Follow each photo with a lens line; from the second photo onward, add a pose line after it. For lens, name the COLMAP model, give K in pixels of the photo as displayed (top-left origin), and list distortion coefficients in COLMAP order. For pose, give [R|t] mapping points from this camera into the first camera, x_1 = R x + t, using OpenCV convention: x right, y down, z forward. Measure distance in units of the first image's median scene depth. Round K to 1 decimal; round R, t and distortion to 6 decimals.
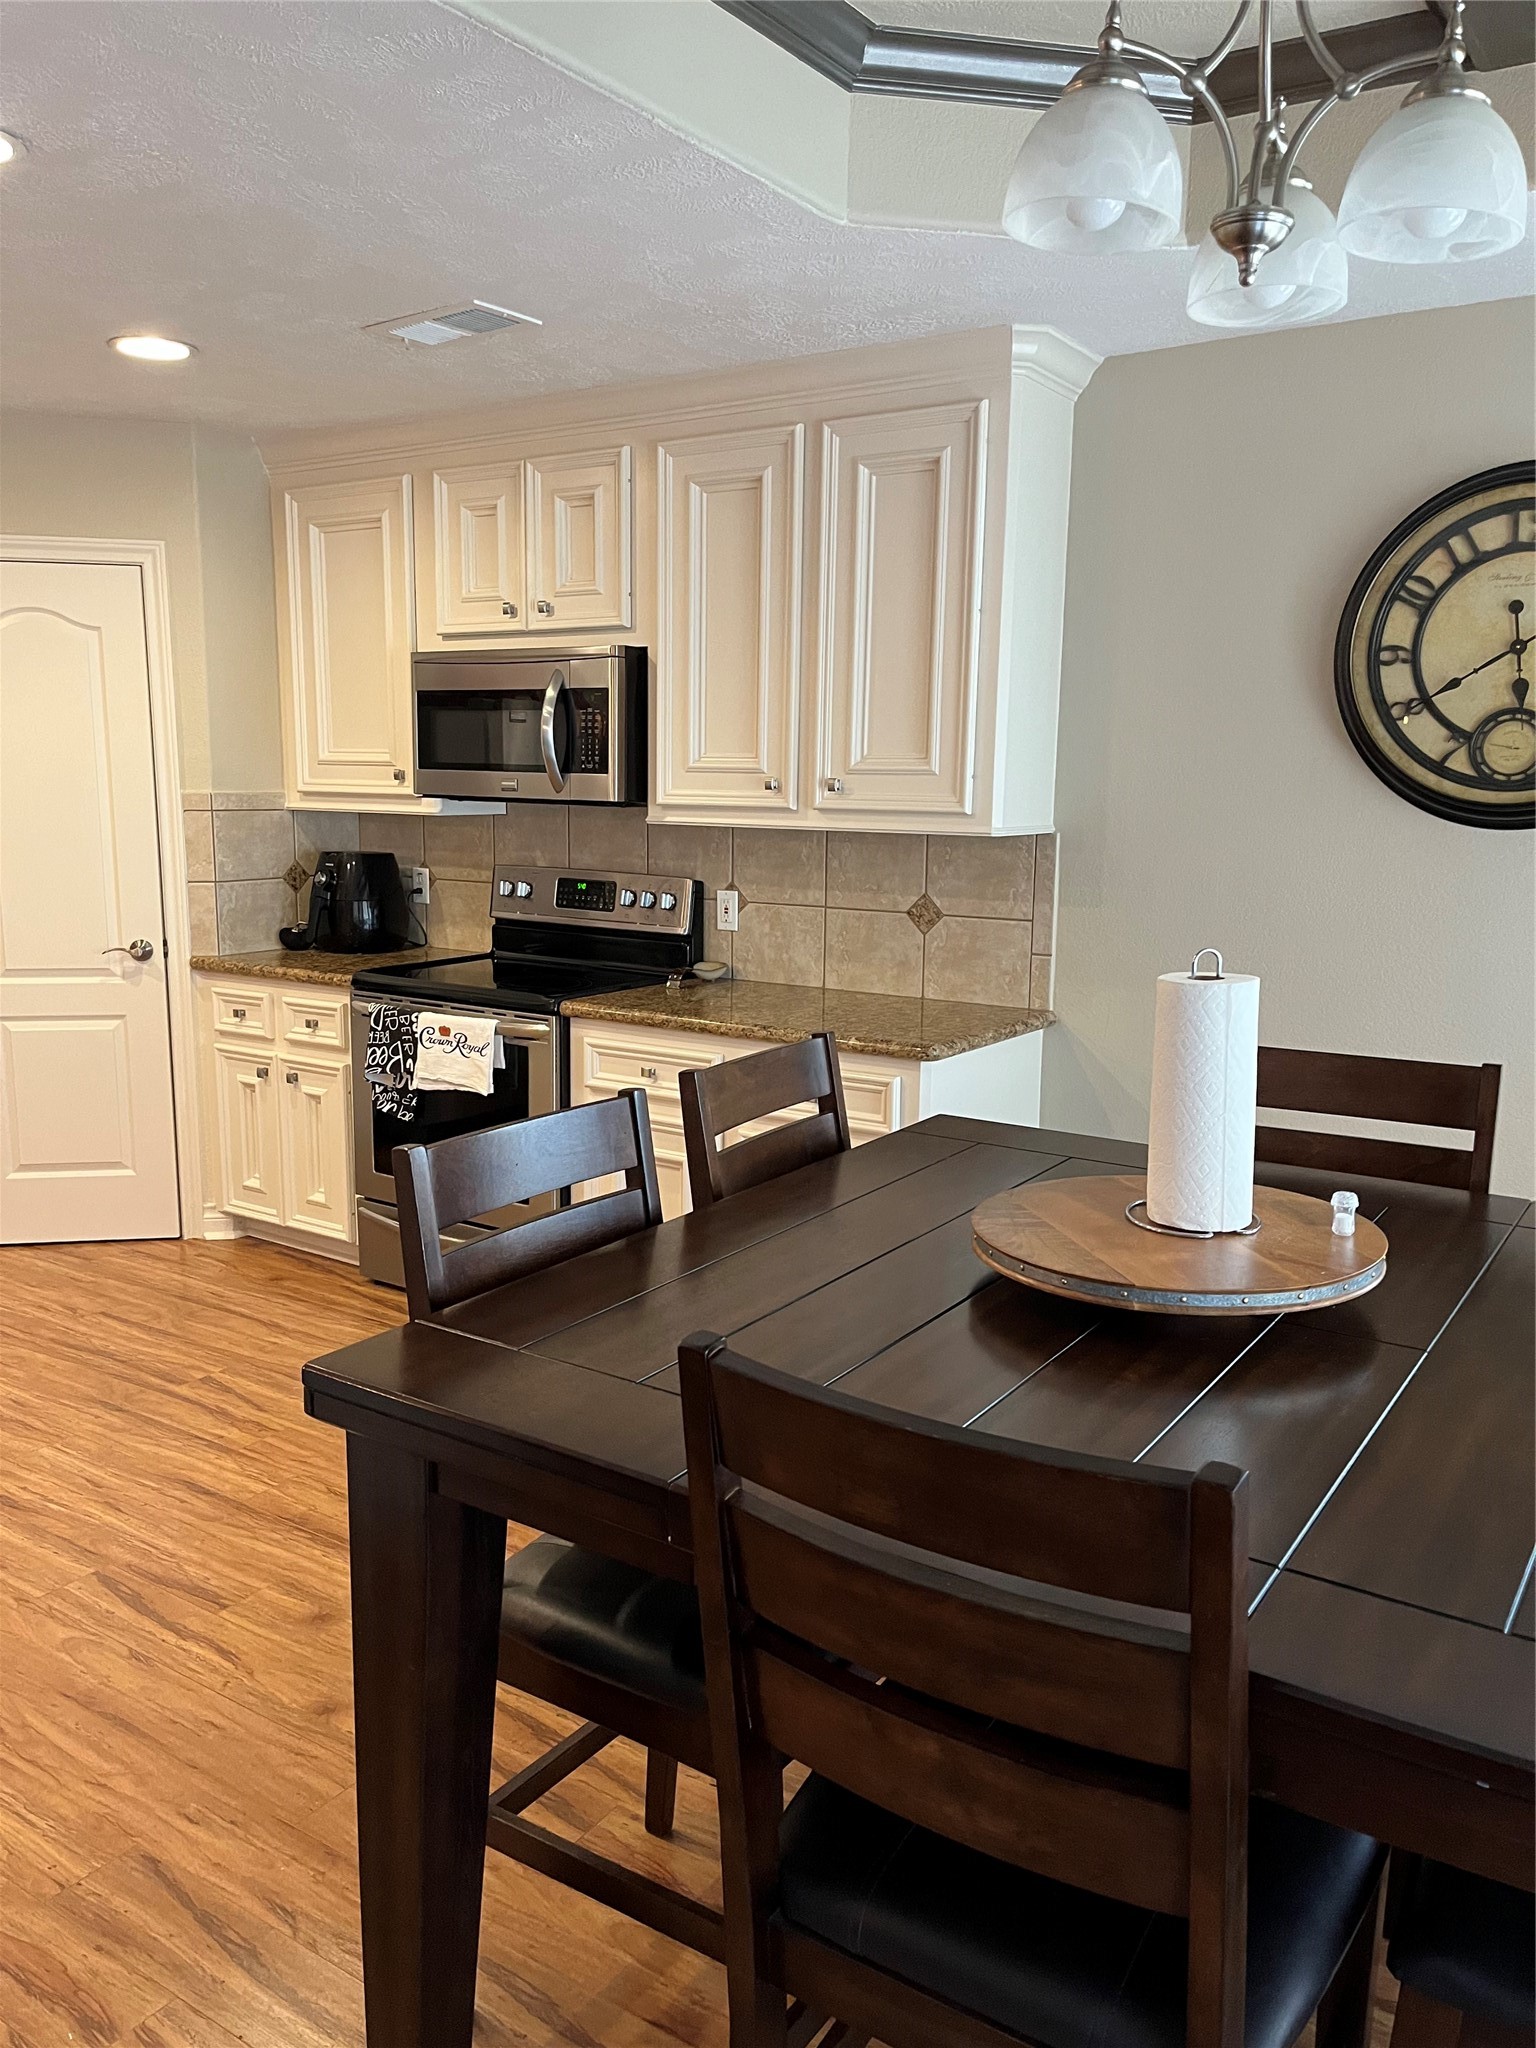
lens RADIAL K [[1585.5, 0, 768.0], [0, 1585.5, 1024.0], [0, 0, 1]] dist [0.001469, 0.001912]
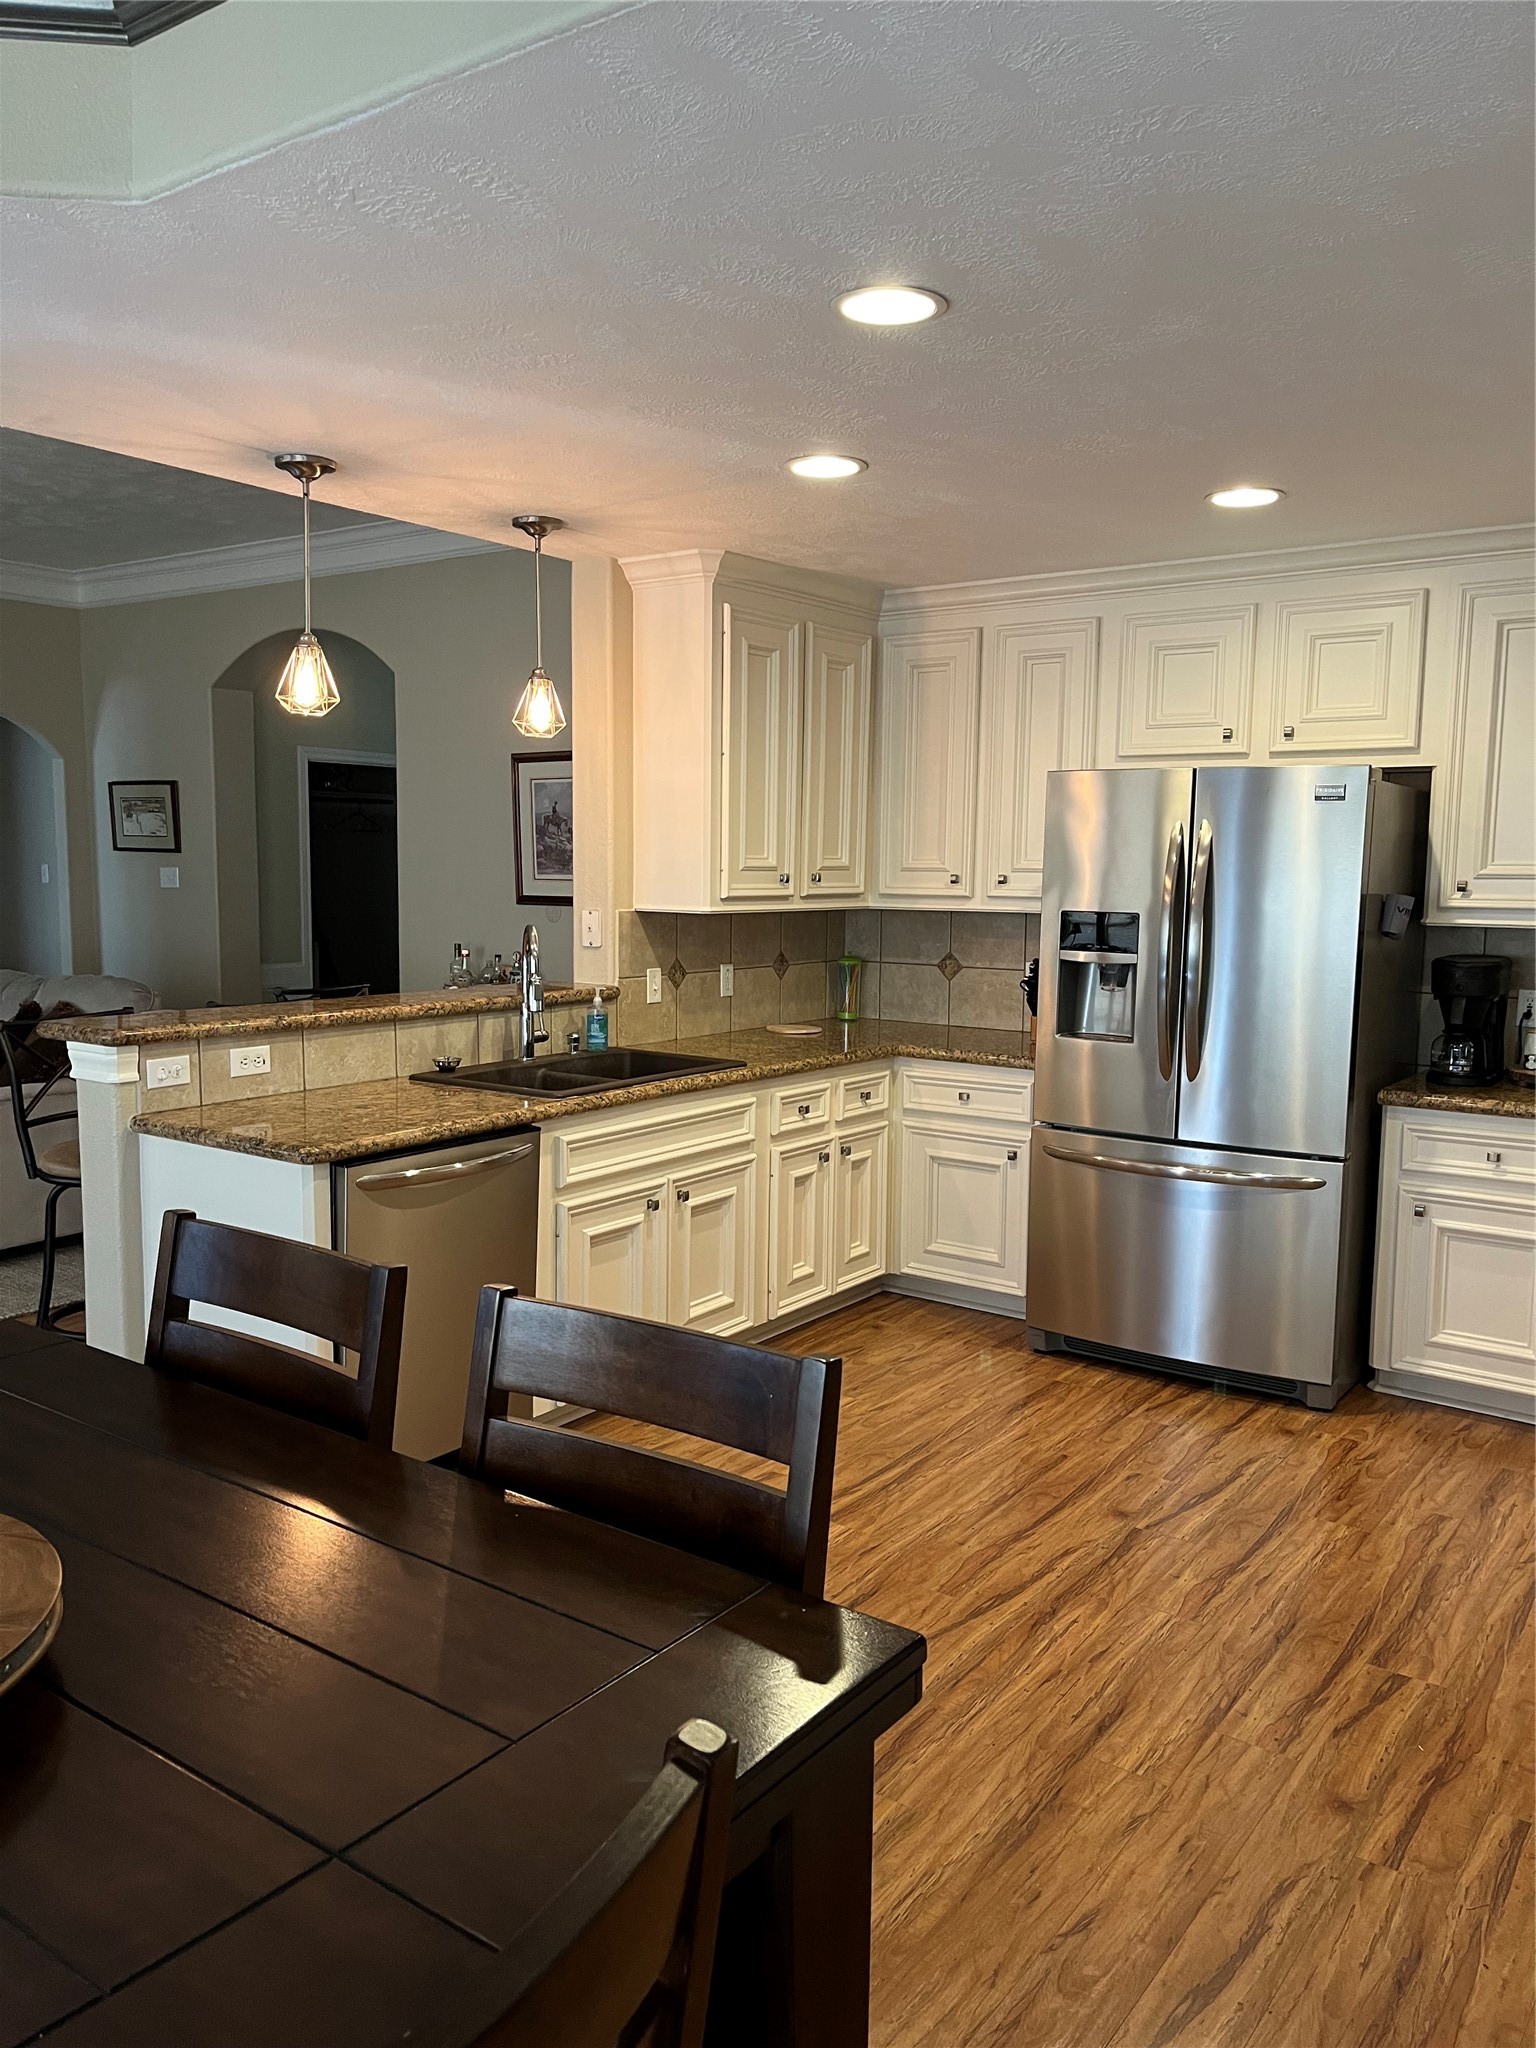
lens RADIAL K [[1556.0, 0, 768.0], [0, 1556.0, 1024.0], [0, 0, 1]] dist [-0.001852, 0.001208]
pose [[-0.040037, 0.106789, -0.993475, 0.438814], [-0.182288, 0.976806, 0.112343, -0.136965], [0.982430, 0.185596, -0.019643, 0.739719]]
